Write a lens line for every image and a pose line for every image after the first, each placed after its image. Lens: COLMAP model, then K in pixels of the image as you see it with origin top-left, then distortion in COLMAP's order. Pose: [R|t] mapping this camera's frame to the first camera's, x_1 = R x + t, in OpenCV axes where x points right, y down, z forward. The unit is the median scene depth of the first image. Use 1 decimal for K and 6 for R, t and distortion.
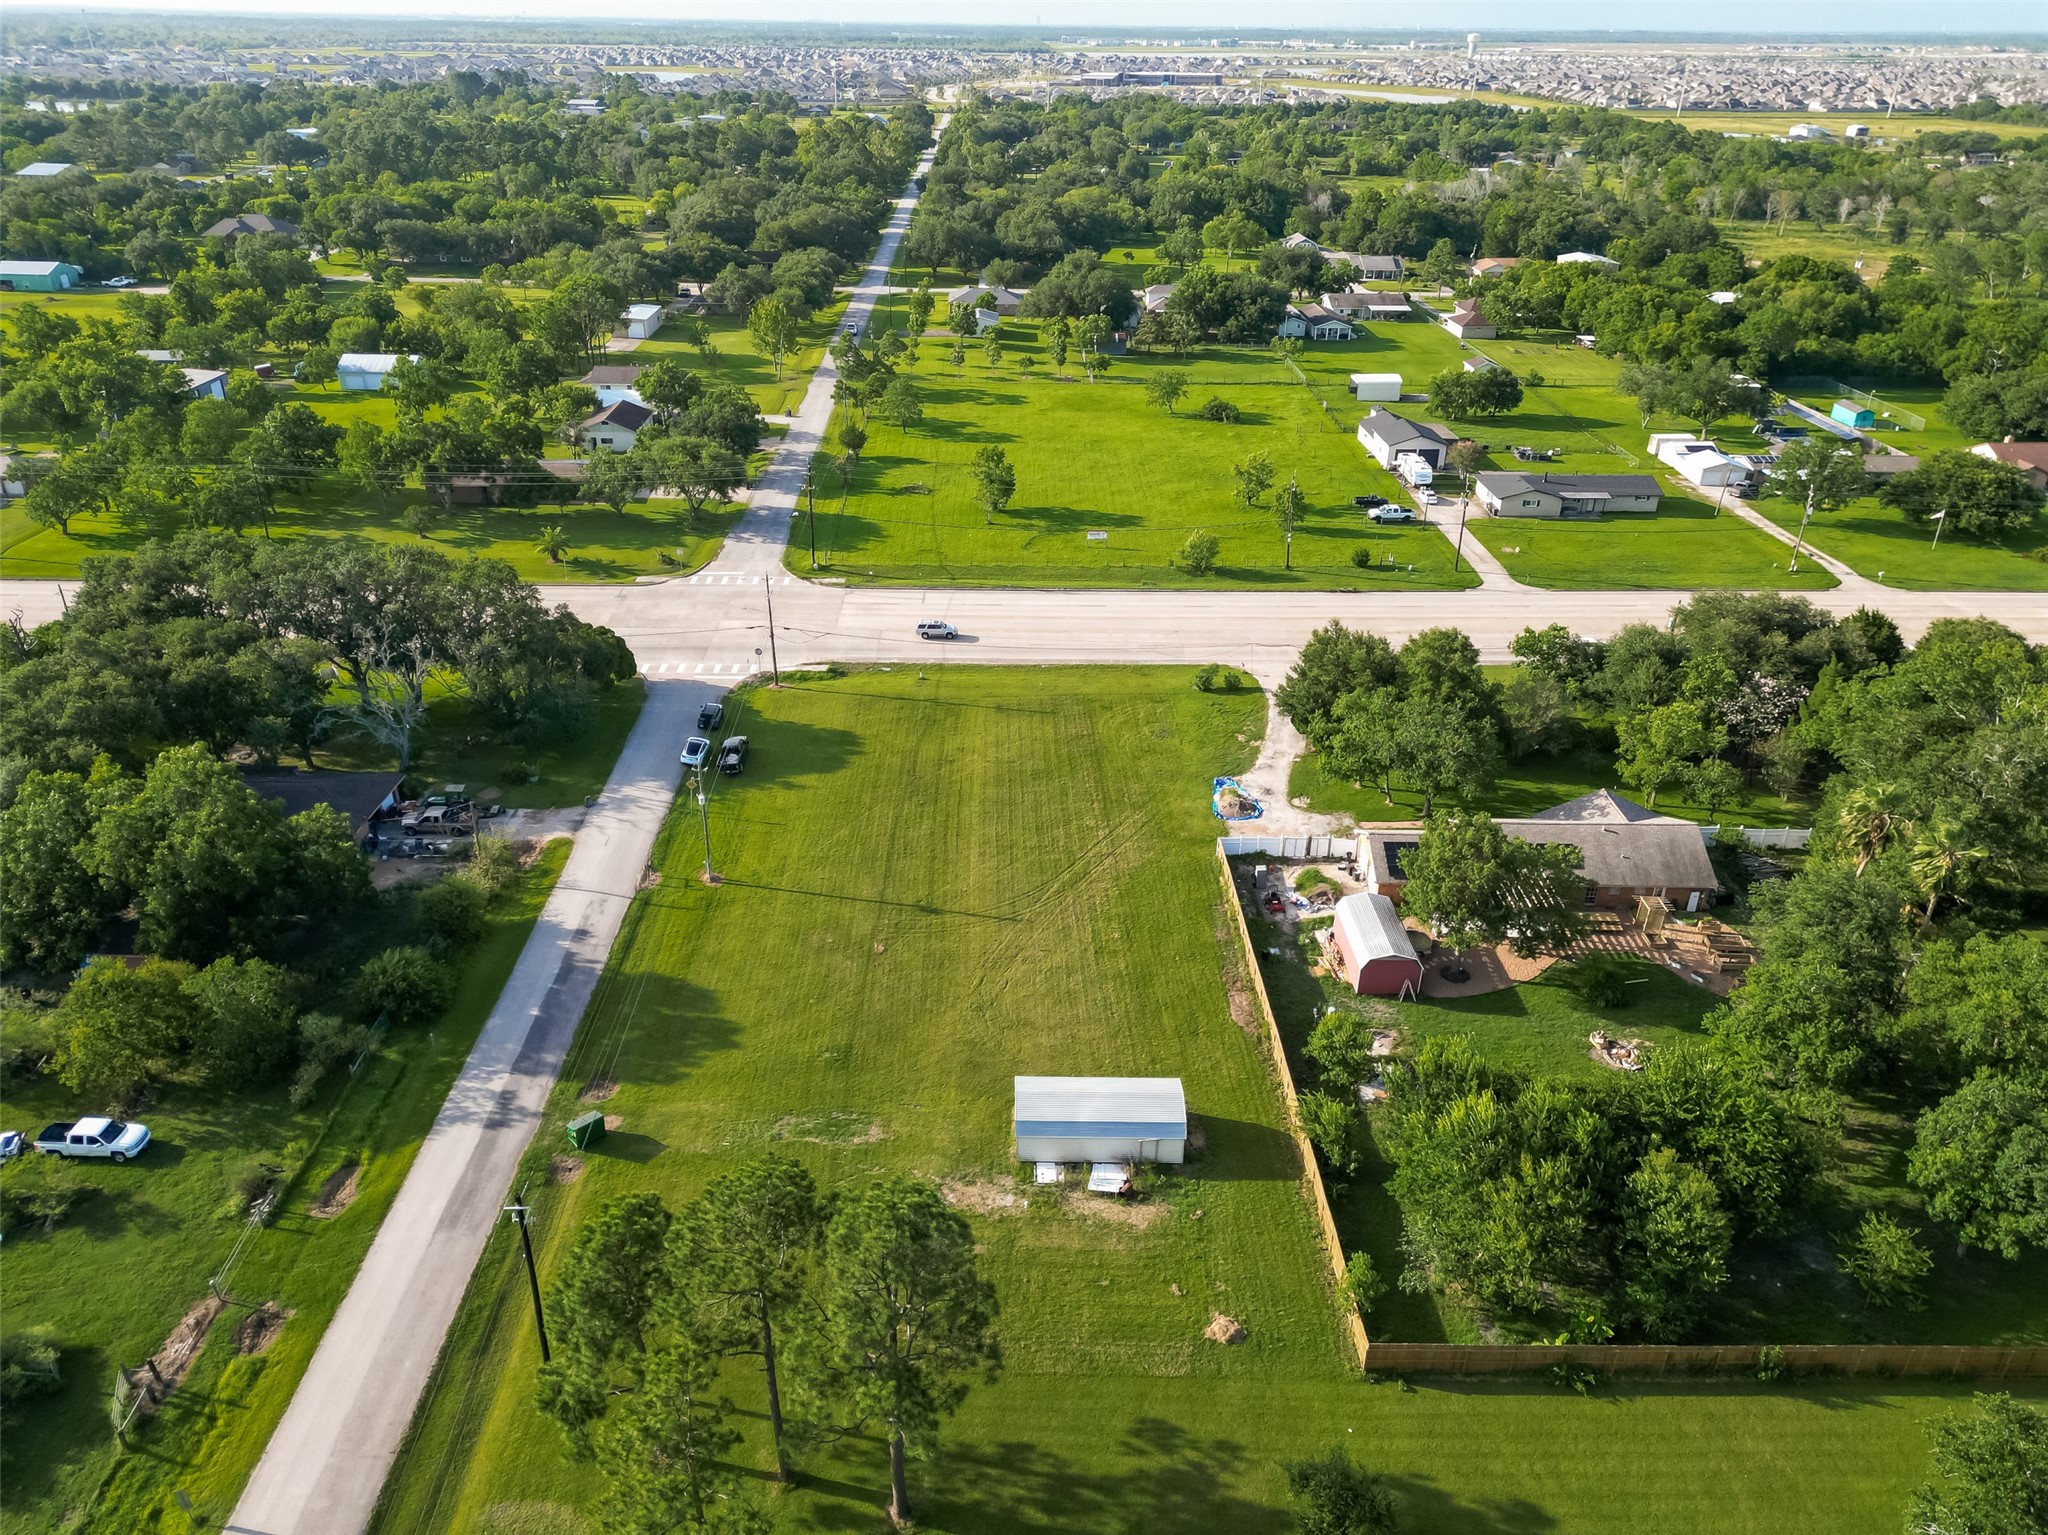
lens RADIAL K [[1421.8, 0, 1021.9], [0, 1421.8, 780.1], [0, 0, 1]] dist [0.084361, -0.083970]
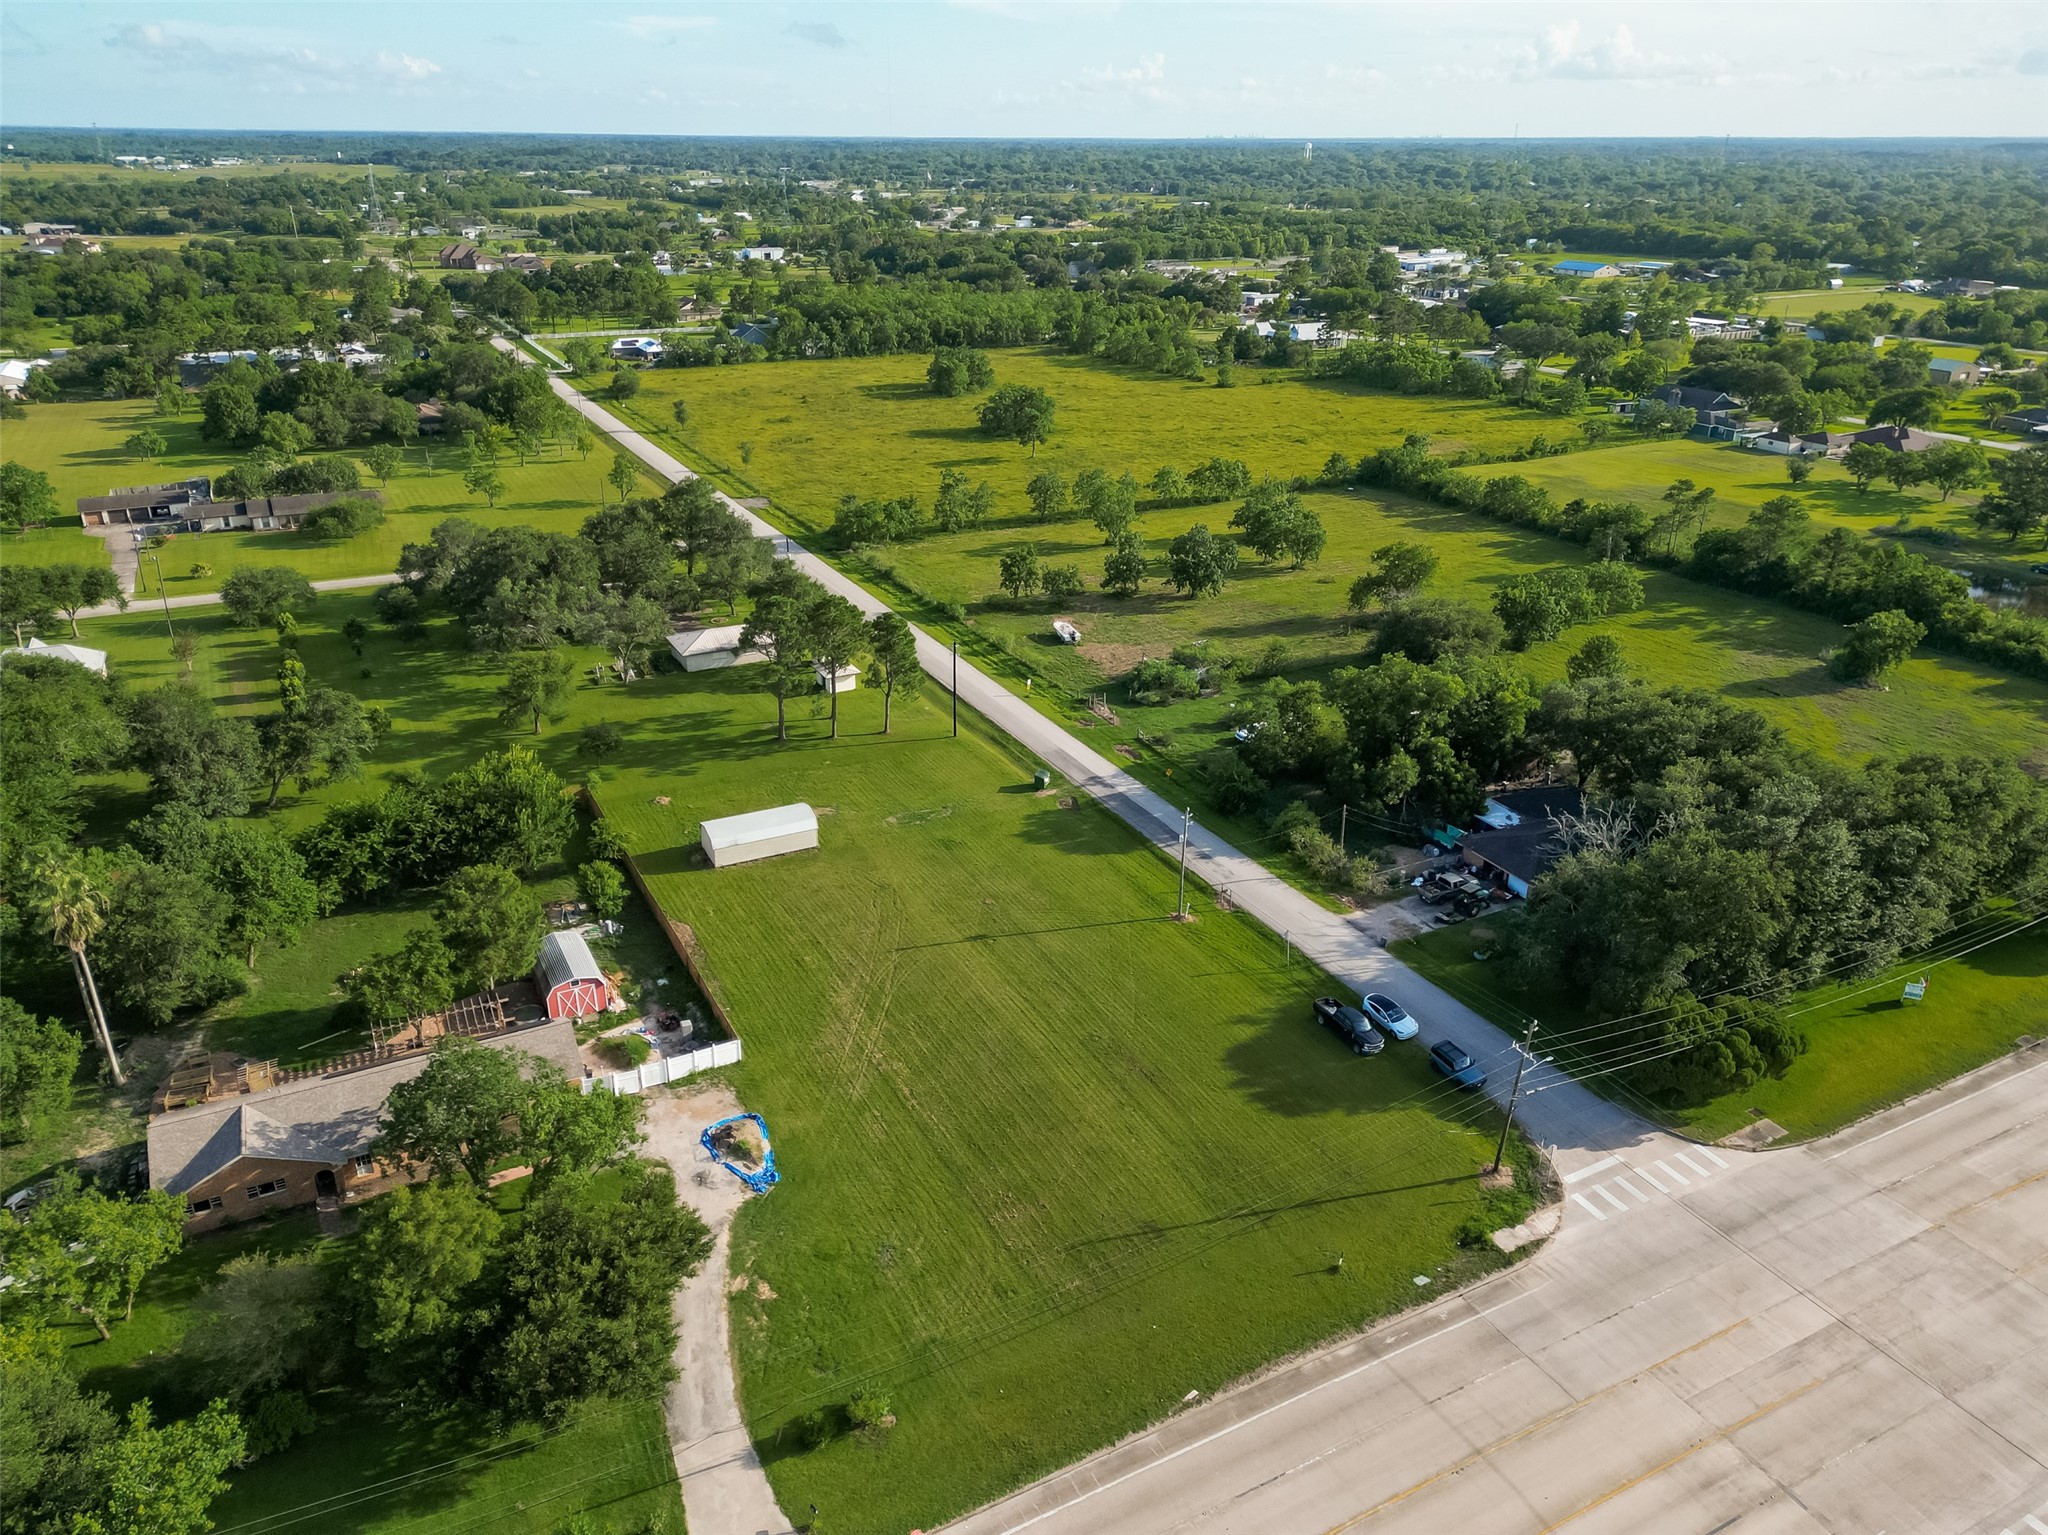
lens RADIAL K [[1421.8, 0, 1021.9], [0, 1421.8, 780.1], [0, 0, 1]] dist [0.084361, -0.083970]
pose [[-0.894733, 0.168064, -0.413773, 0.249463], [-0.223496, 0.633632, 0.740648, -0.591750], [0.386656, 0.755159, -0.529370, 1.092022]]
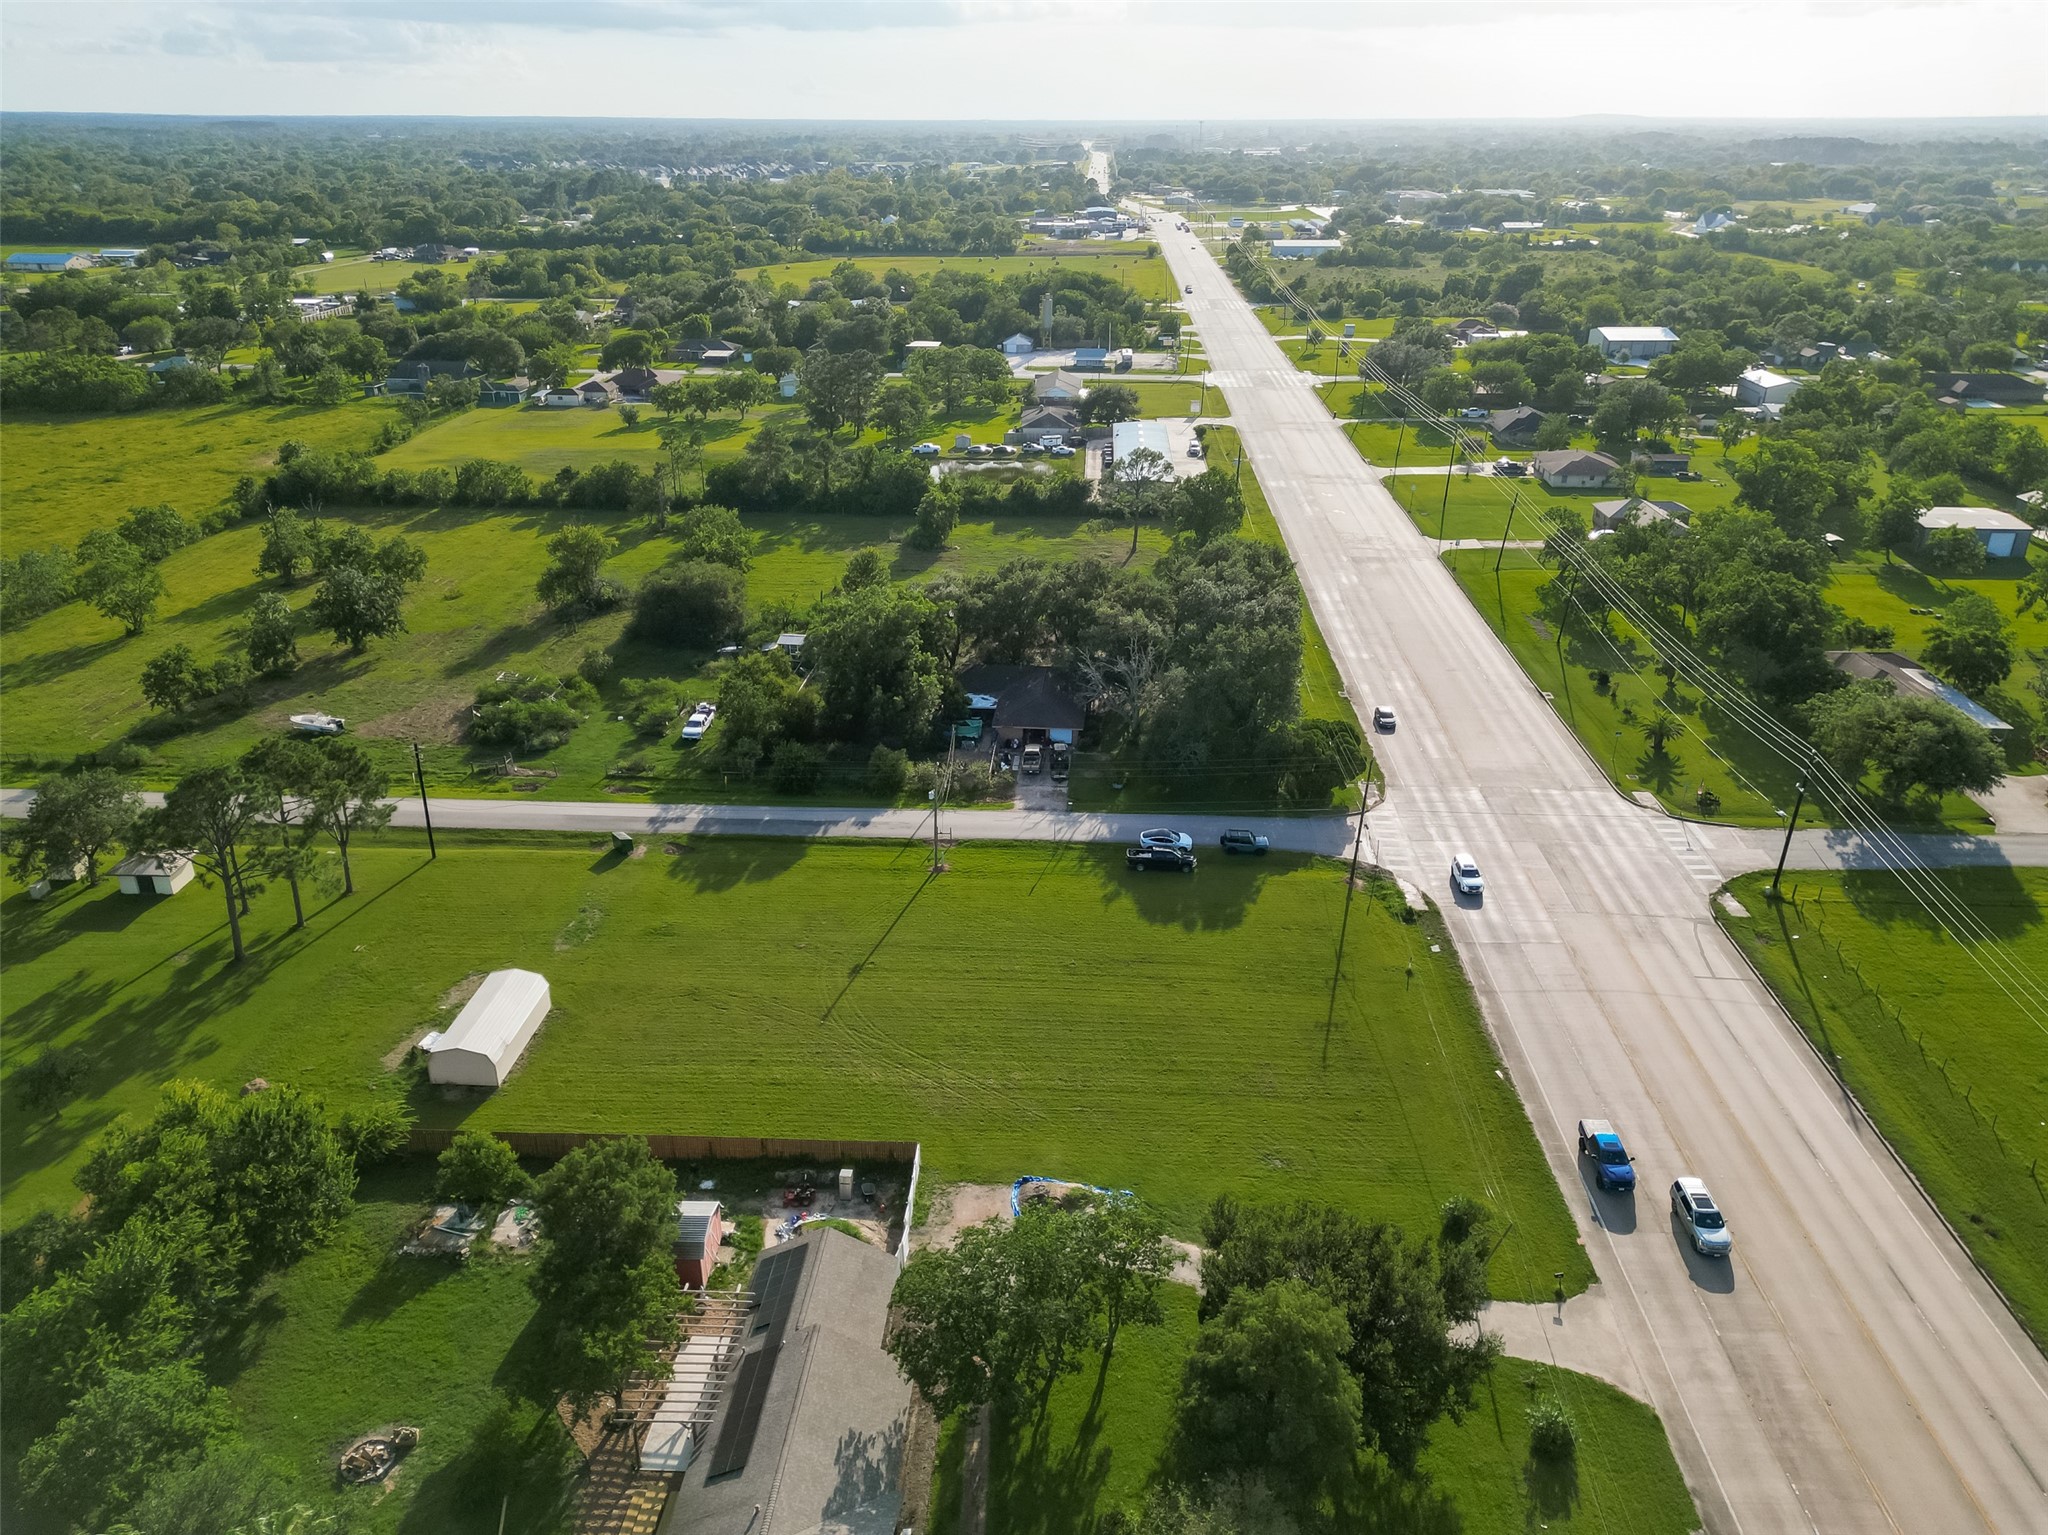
lens RADIAL K [[1421.8, 0, 1021.9], [0, 1421.8, 780.1], [0, 0, 1]] dist [0.084361, -0.083970]
pose [[-0.071635, 0.408519, -0.909935, 0.596933], [-0.467916, 0.791900, 0.392364, -0.352950], [0.880865, 0.453880, 0.134424, 0.653740]]
